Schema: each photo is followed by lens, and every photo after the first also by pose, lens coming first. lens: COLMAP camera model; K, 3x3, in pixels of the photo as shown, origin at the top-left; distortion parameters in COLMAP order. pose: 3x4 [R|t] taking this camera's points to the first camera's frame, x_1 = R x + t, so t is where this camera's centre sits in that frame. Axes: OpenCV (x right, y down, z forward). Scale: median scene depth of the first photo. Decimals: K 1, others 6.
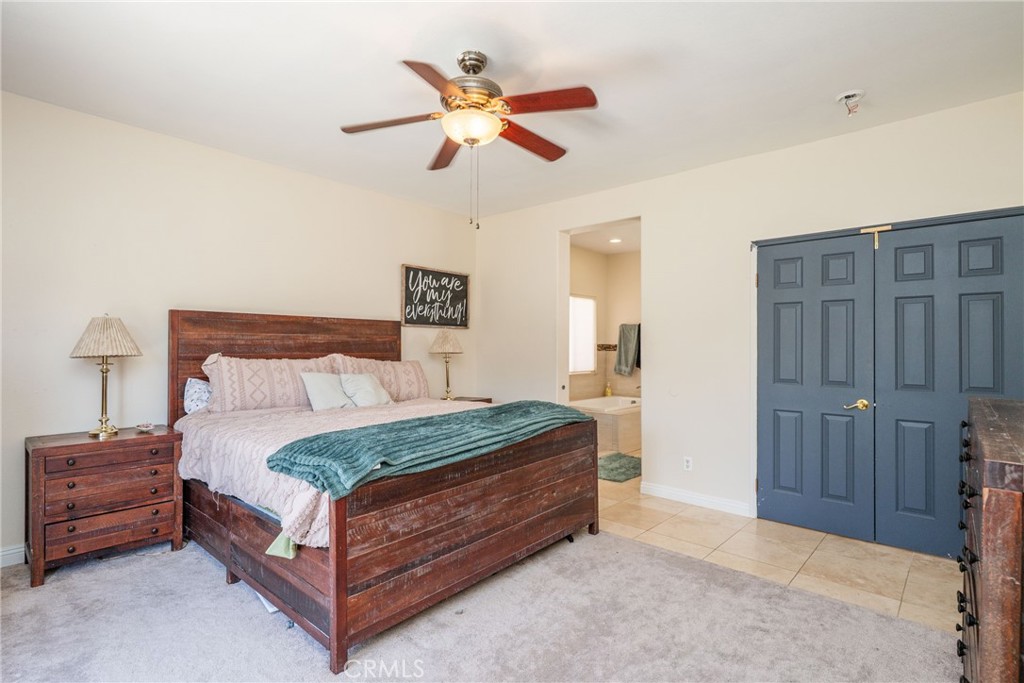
lens RADIAL K [[493.5, 0, 525.1], [0, 493.5, 340.9], [0, 0, 1]] dist [-0.006679, 0.005195]
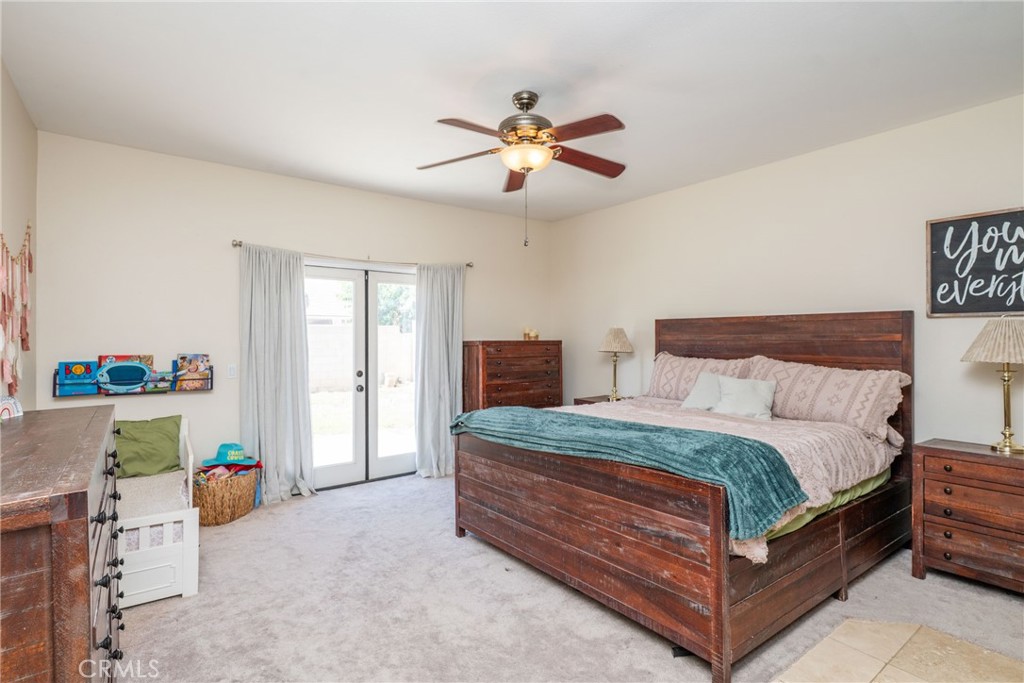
lens RADIAL K [[493.5, 0, 503.4], [0, 493.5, 343.1], [0, 0, 1]] dist [-0.006679, 0.005195]
pose [[-0.211306, 0.005434, -0.977405, 0.502096], [0.010923, 0.999935, 0.003198, -0.004638], [0.977359, -0.010000, -0.211352, 0.597956]]
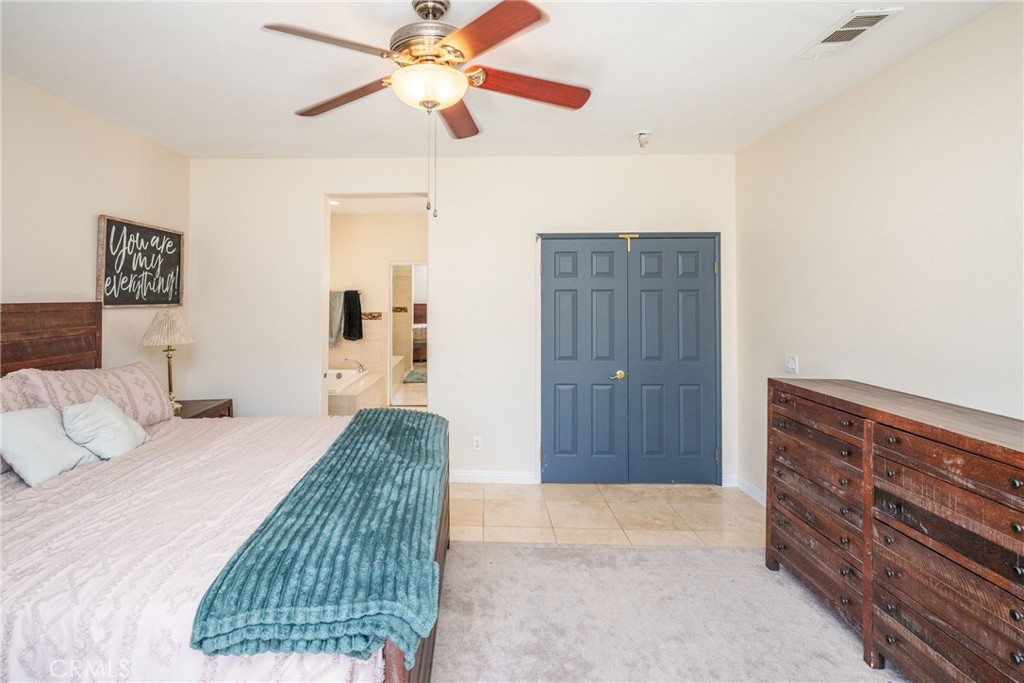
lens RADIAL K [[493.5, 0, 463.6], [0, 493.5, 282.3], [0, 0, 1]] dist [-0.006679, 0.005195]
pose [[0.781737, 0.013879, 0.623454, -0.281490], [-0.003839, 0.999840, -0.017445, -0.056047], [-0.623597, 0.011244, 0.781665, 0.183645]]
